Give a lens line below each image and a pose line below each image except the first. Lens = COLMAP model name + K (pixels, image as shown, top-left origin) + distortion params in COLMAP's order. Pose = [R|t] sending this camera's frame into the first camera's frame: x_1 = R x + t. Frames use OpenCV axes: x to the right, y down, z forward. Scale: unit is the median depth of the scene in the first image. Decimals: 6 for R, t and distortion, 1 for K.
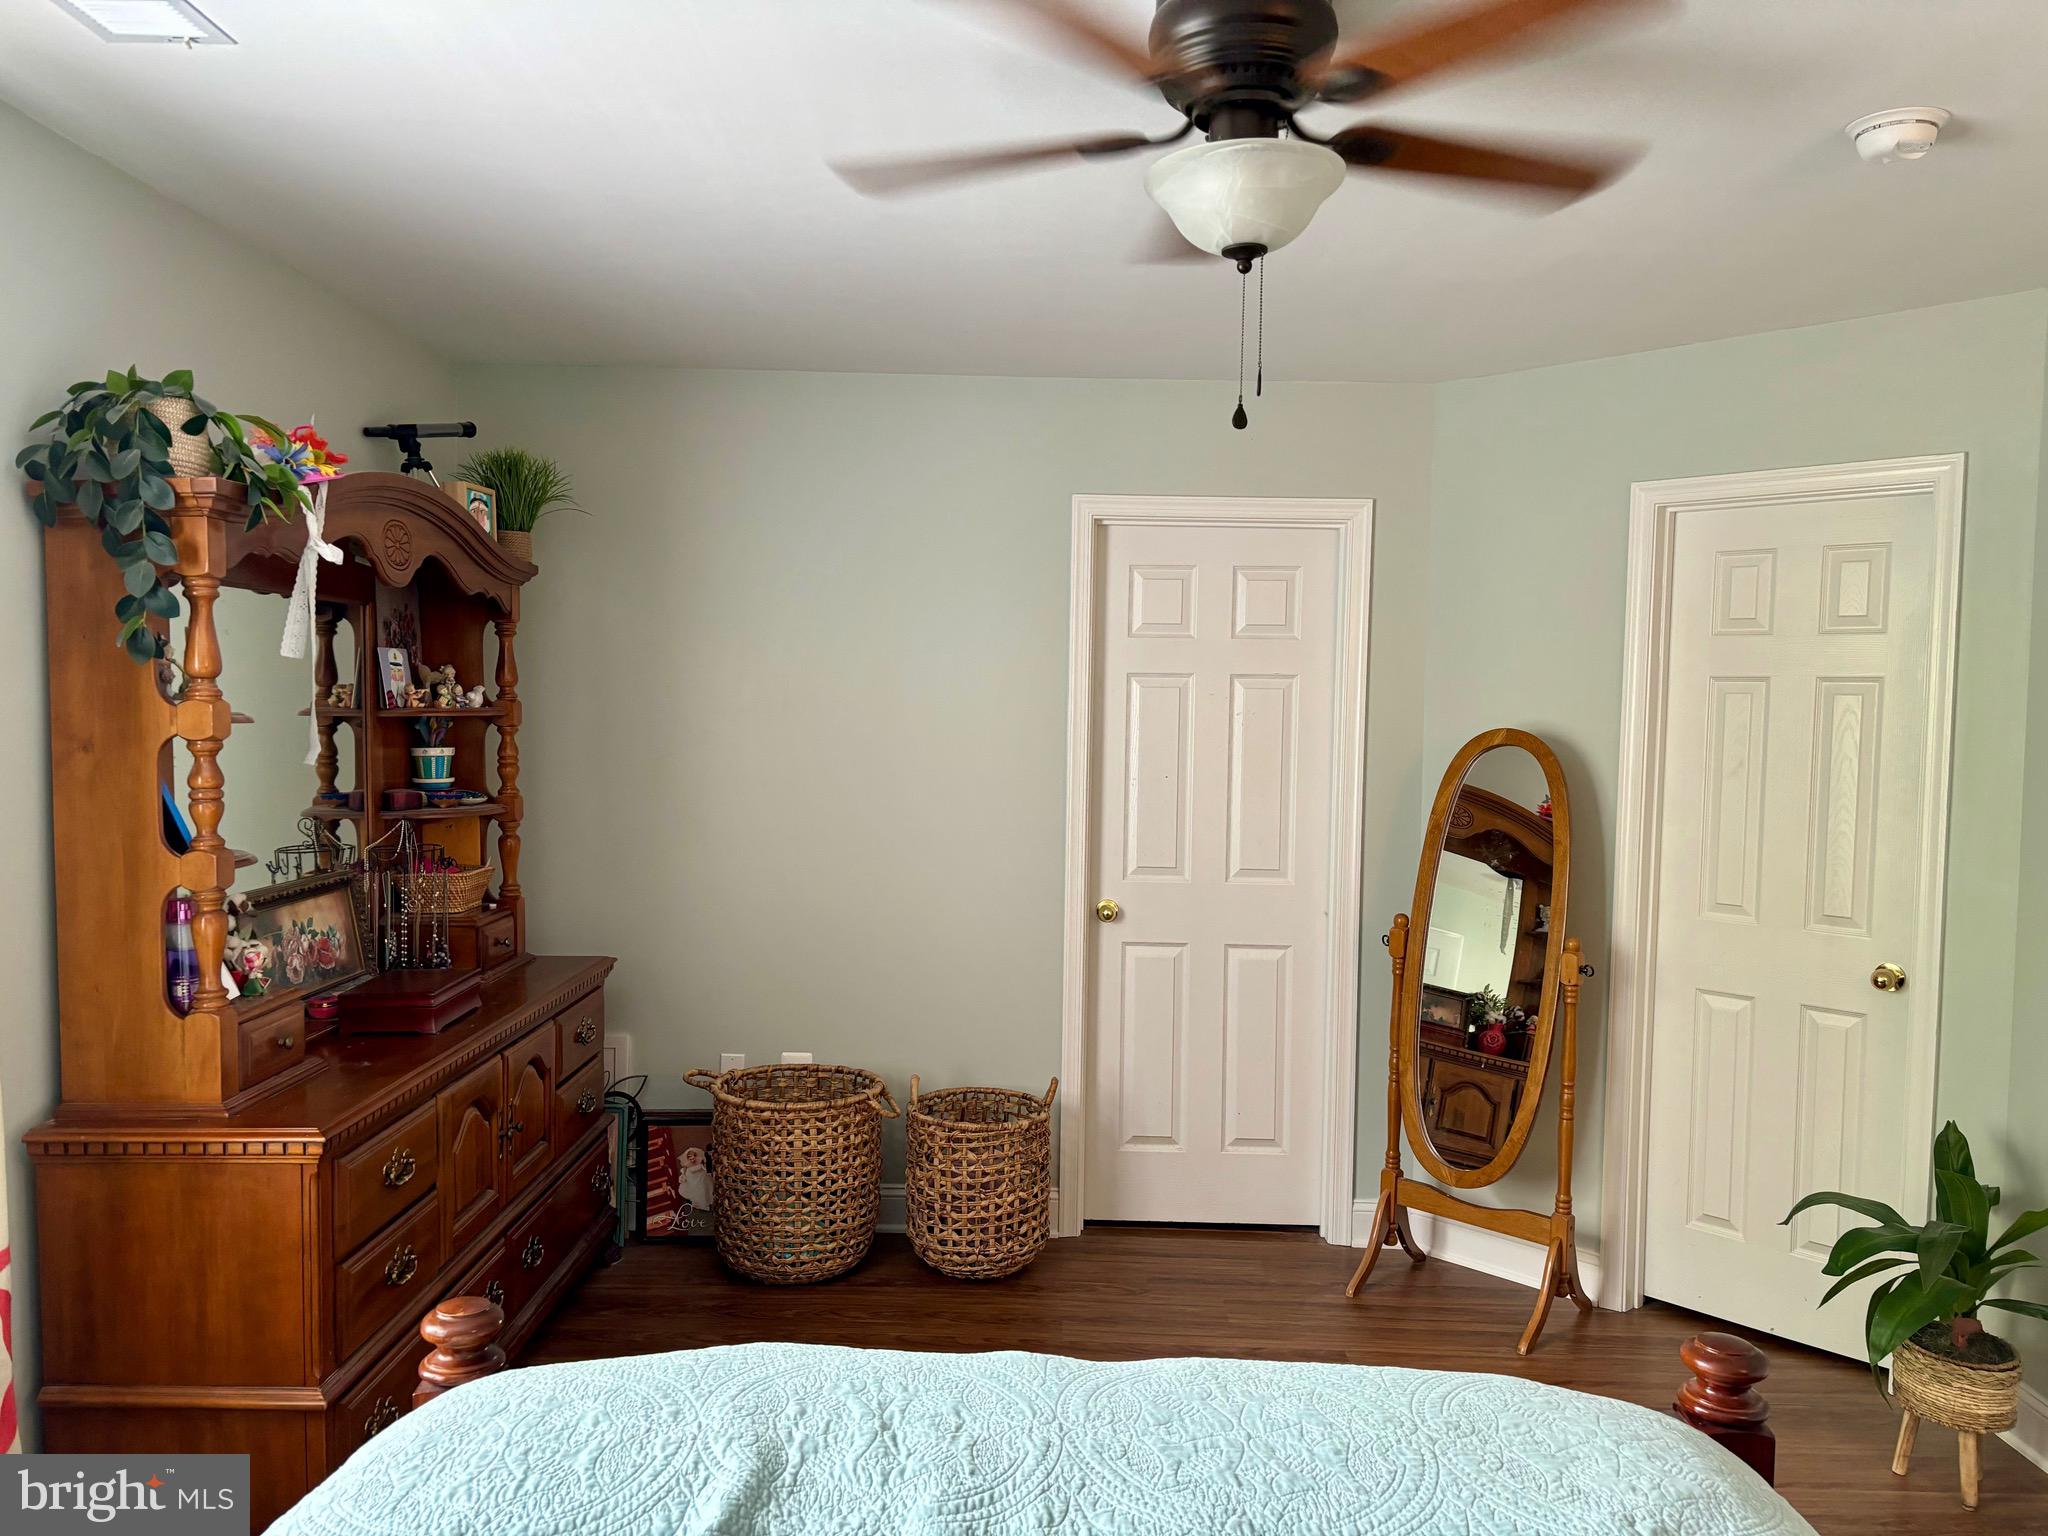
lens RADIAL K [[1533.2, 0, 1040.4], [0, 1533.2, 762.8], [0, 0, 1]] dist [0.061354, -0.069561]
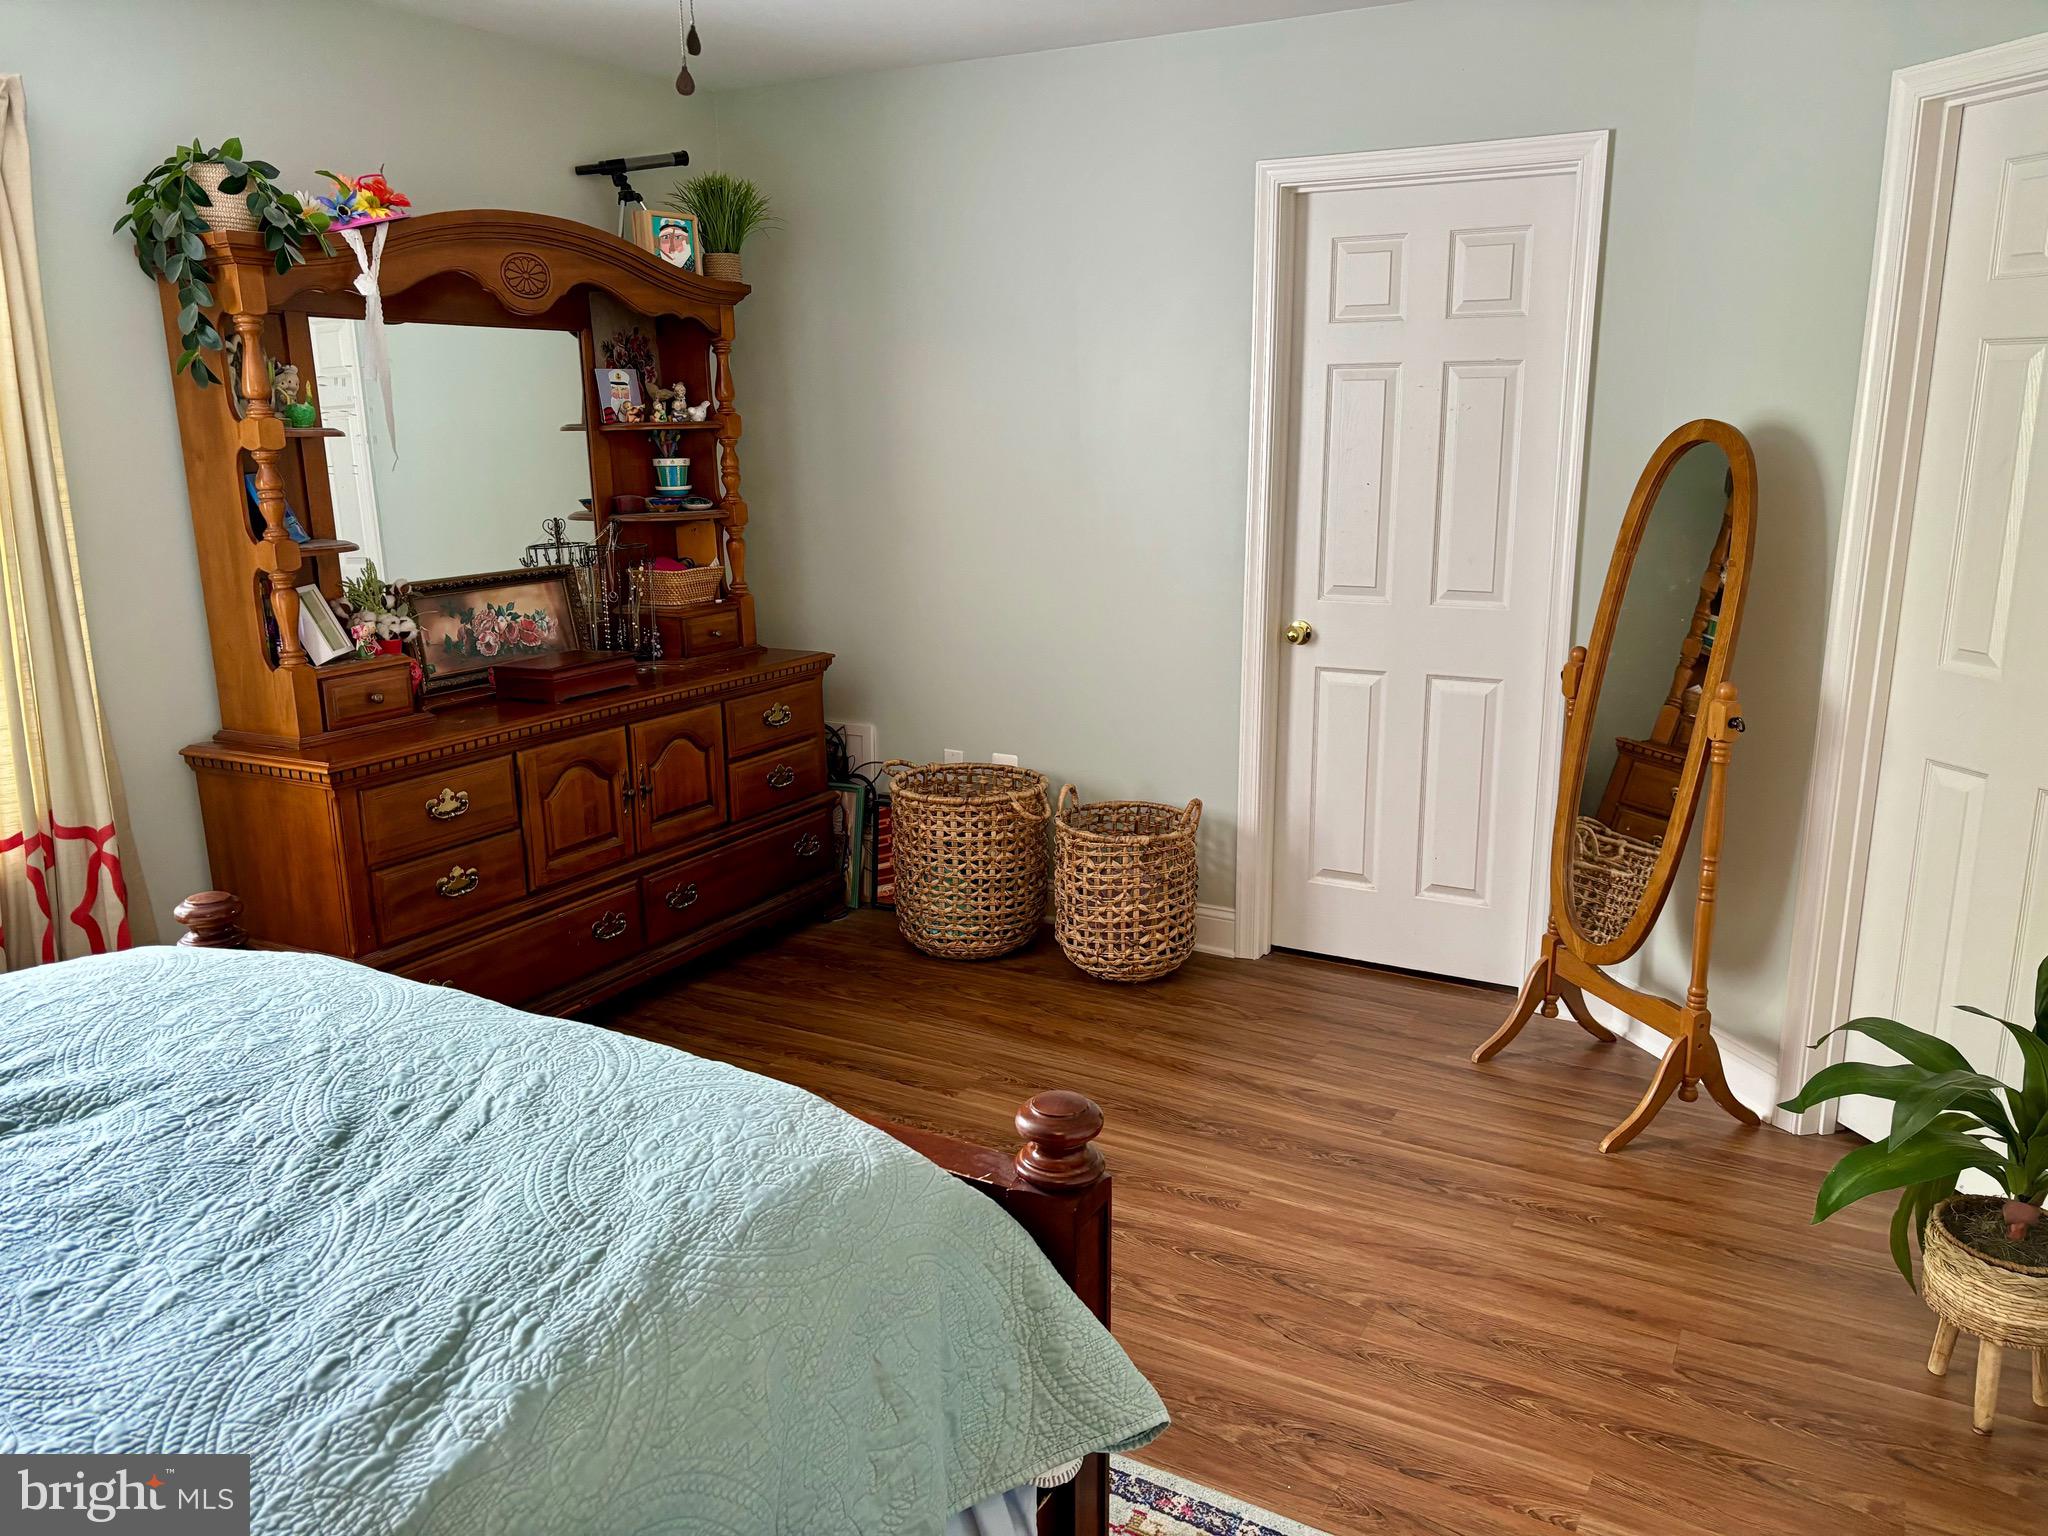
lens RADIAL K [[1533.2, 0, 1035.3], [0, 1533.2, 769.3], [0, 0, 1]] dist [0.061354, -0.069561]
pose [[0.876243, 0.085242, -0.474270, 0.398778], [0.004451, 0.982755, 0.184857, 0.006041], [0.481849, -0.164091, 0.860753, 0.117970]]
